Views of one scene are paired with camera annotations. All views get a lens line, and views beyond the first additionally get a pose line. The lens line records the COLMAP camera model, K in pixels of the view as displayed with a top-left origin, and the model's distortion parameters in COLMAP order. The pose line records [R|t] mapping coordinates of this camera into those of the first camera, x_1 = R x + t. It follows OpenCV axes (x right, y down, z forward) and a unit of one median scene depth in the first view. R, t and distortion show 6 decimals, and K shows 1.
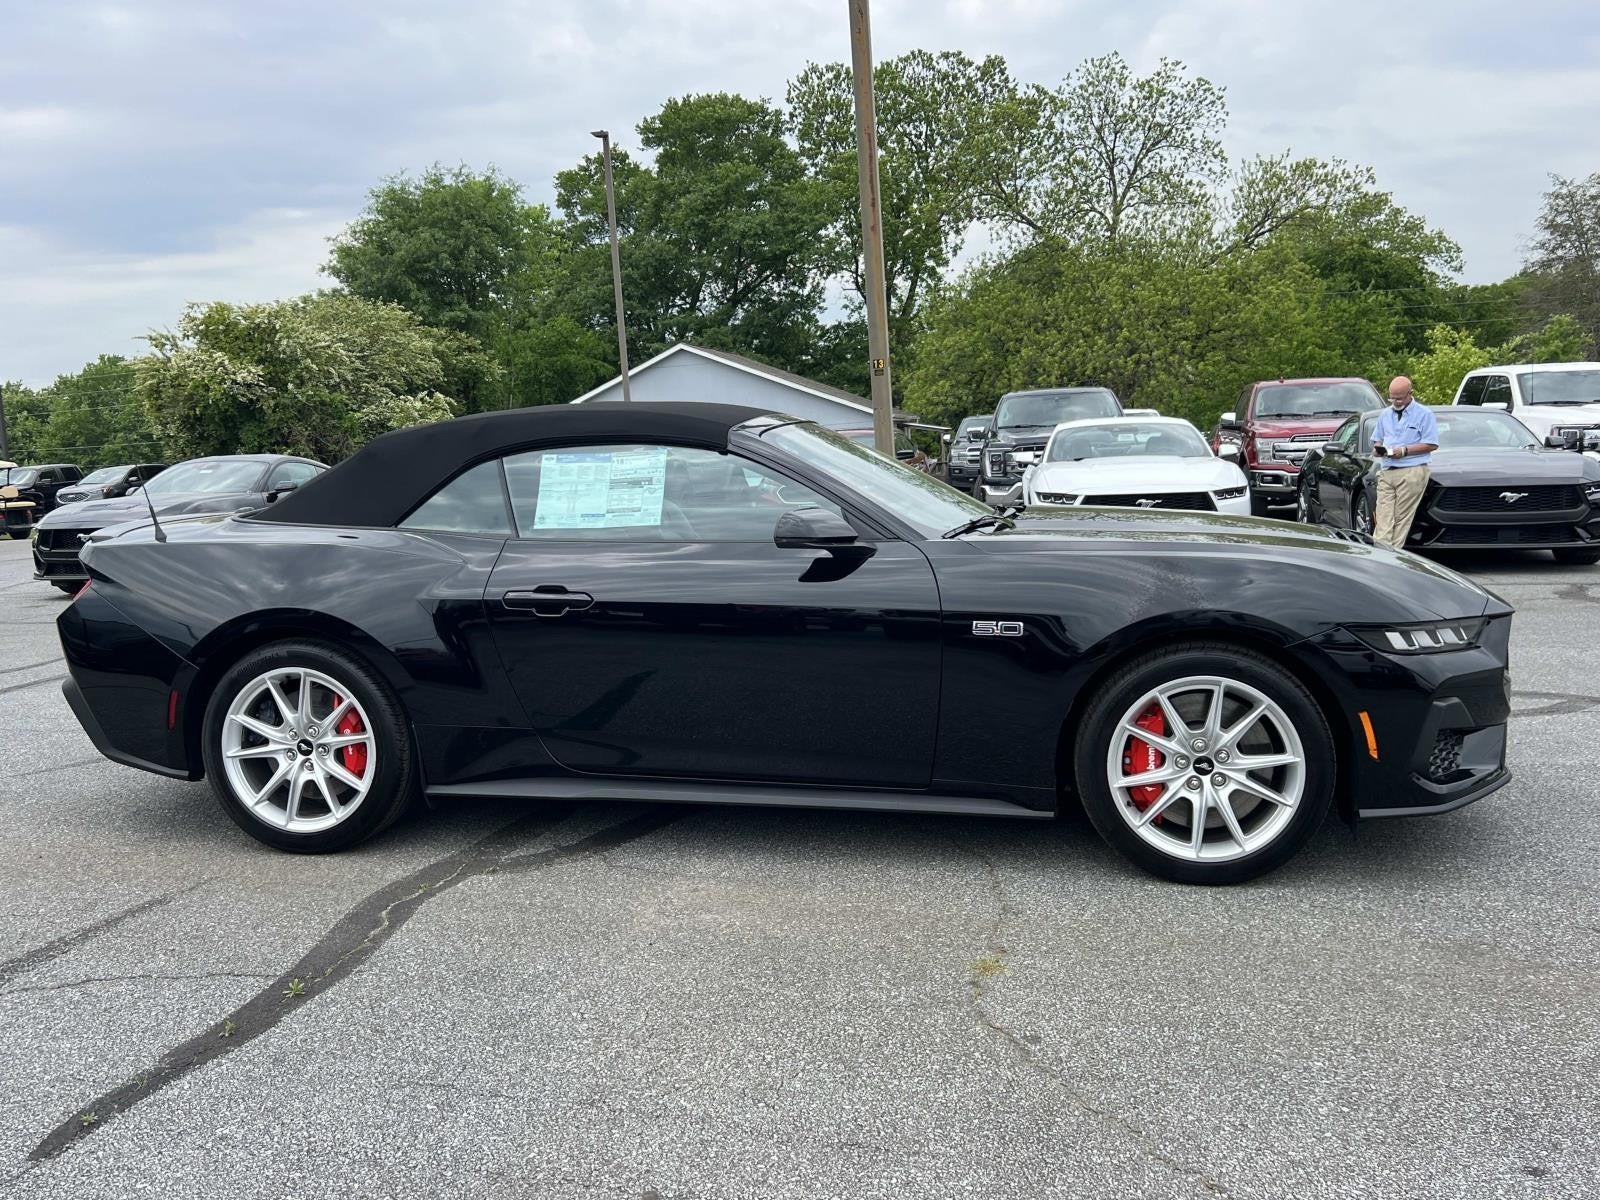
lens RADIAL K [[1406.1, 0, 801.4], [0, 1406.1, 592.5], [0, 0, 1]] dist [0.028229, -0.025064]
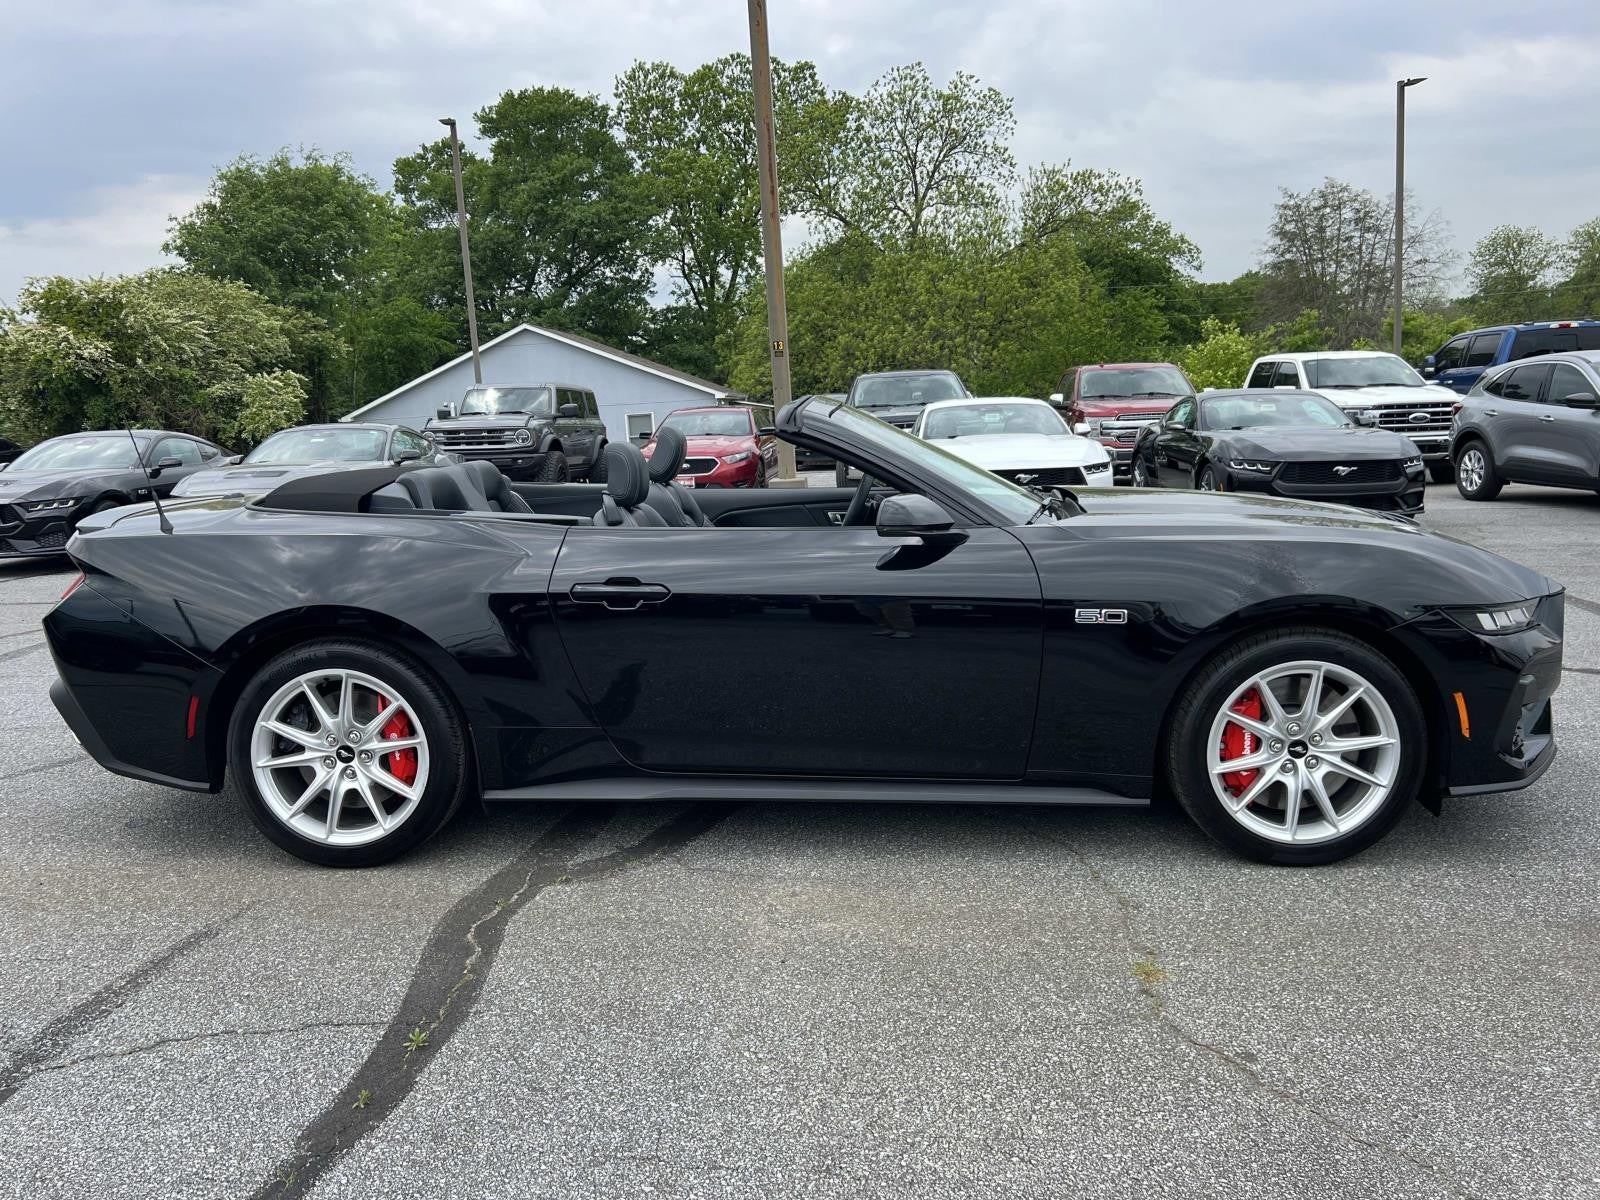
lens RADIAL K [[1274.1, 0, 792.7], [0, 1274.1, 600.3], [0, 0, 1]] dist [0.020769, -0.013683]
pose [[0.990757, -0.016361, 0.134661, -0.167773], [0.011543, 0.999268, 0.036480, -0.017865], [-0.135159, -0.034589, 0.990220, 0.130327]]
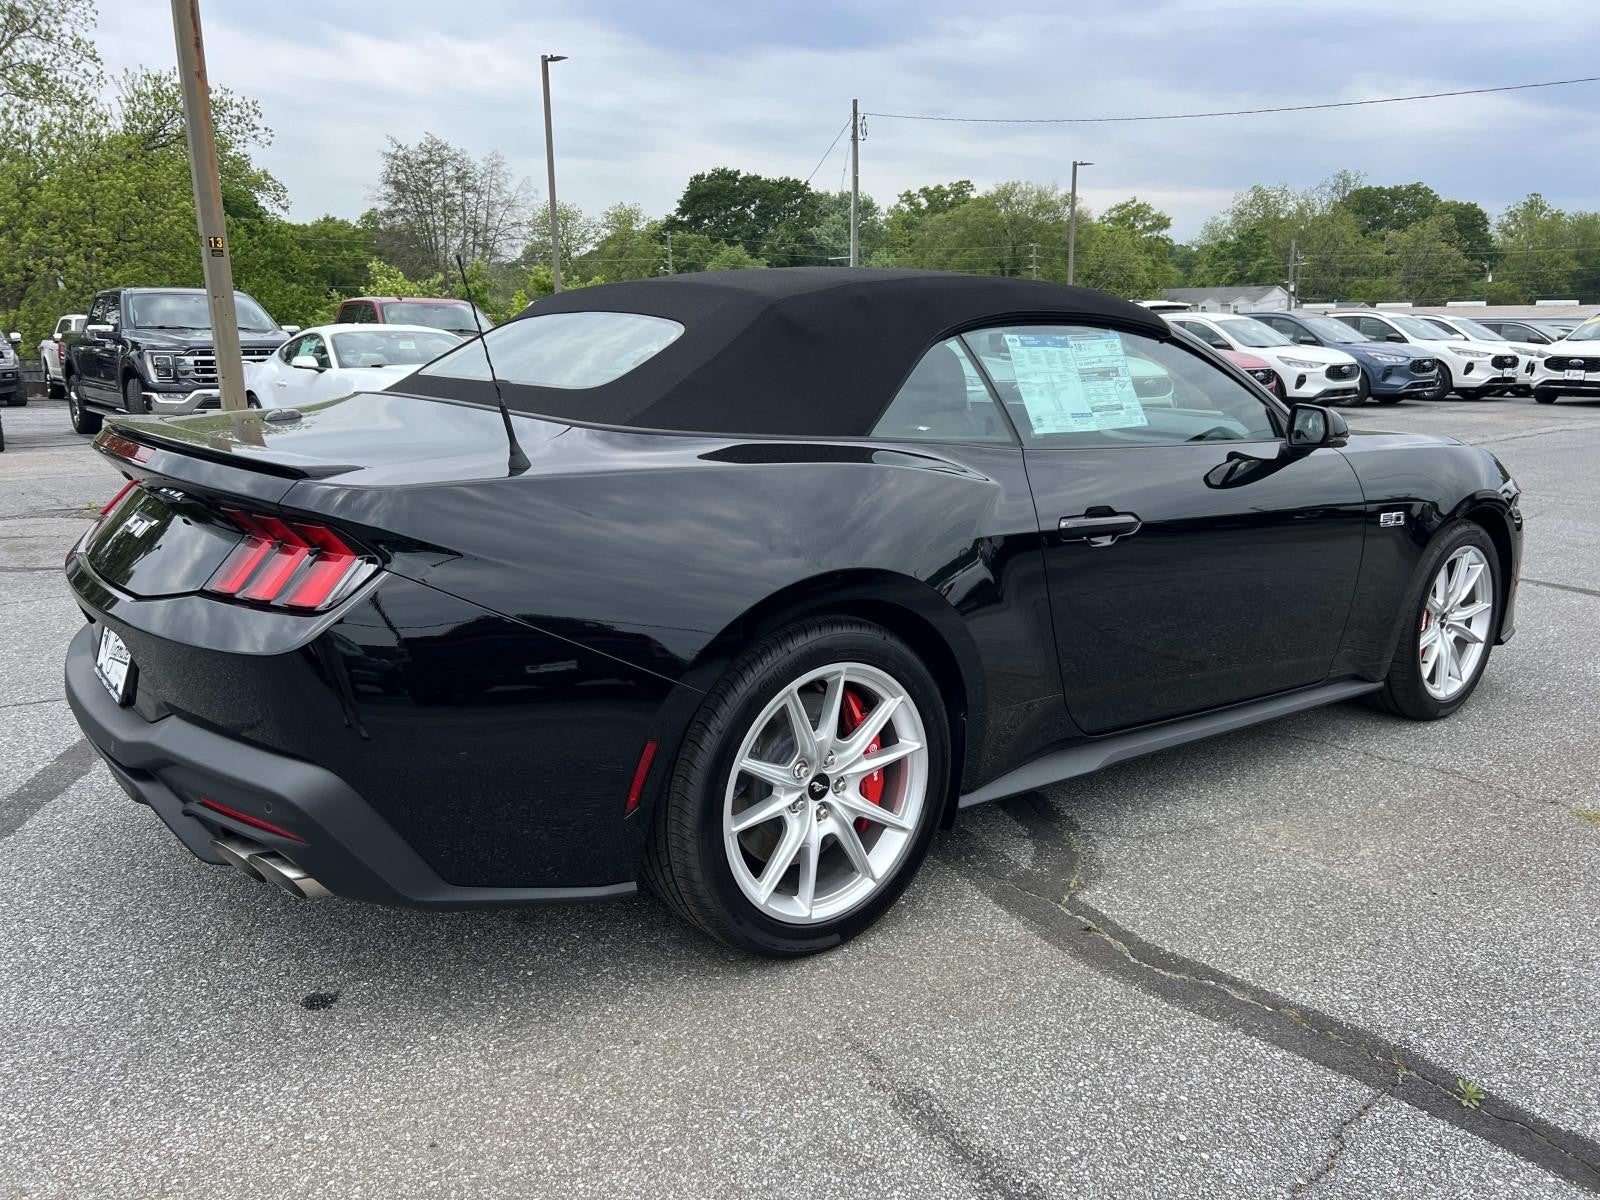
lens RADIAL K [[1219.3, 0, 827.5], [0, 1219.3, 582.3], [0, 0, 1]] dist [0.035539, -0.040567]
pose [[0.643787, -0.105453, 0.757903, -0.733756], [0.051099, 0.994172, 0.094922, -0.031946], [-0.763496, -0.022381, 0.645424, 0.630900]]
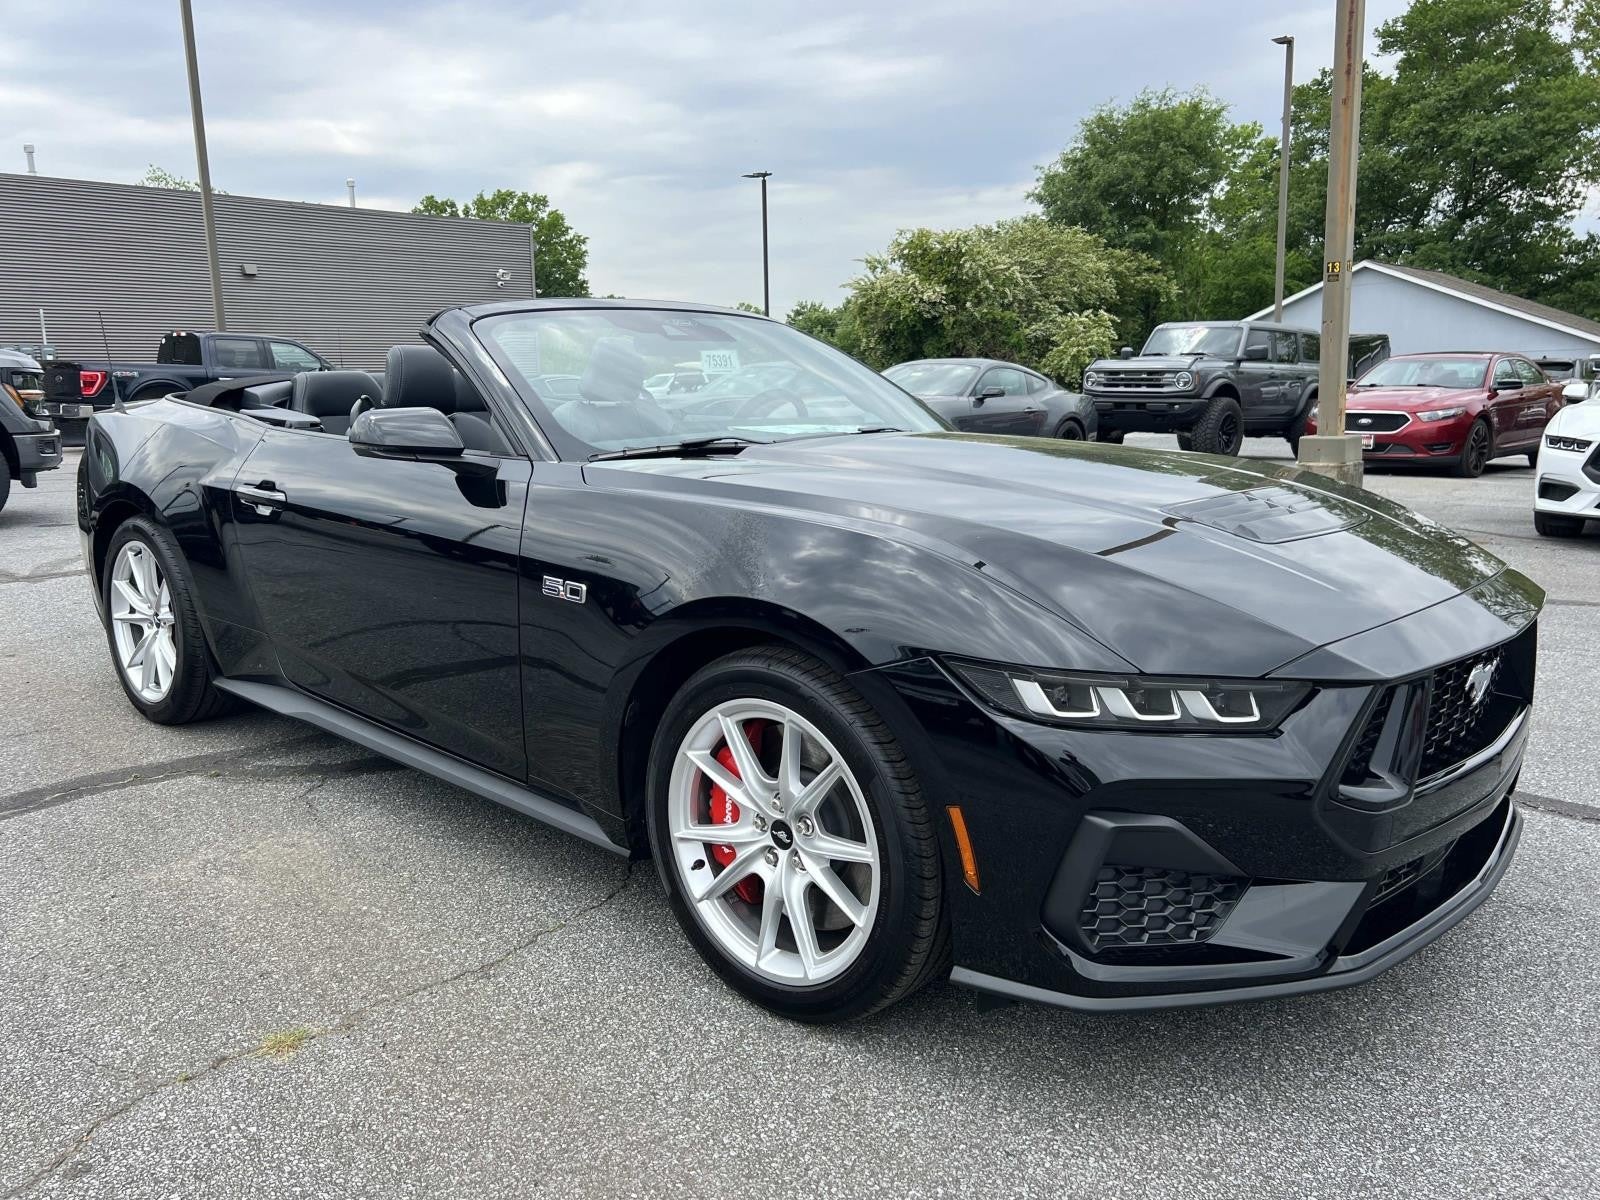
lens RADIAL K [[1274.1, 0, 783.8], [0, 1274.1, 596.0], [0, 0, 1]] dist [0.020769, -0.013683]
pose [[0.845457, 0.125638, -0.519054, 0.504577], [-0.086299, 0.991300, 0.099378, -0.040537], [0.527024, -0.039226, 0.848945, 0.436040]]
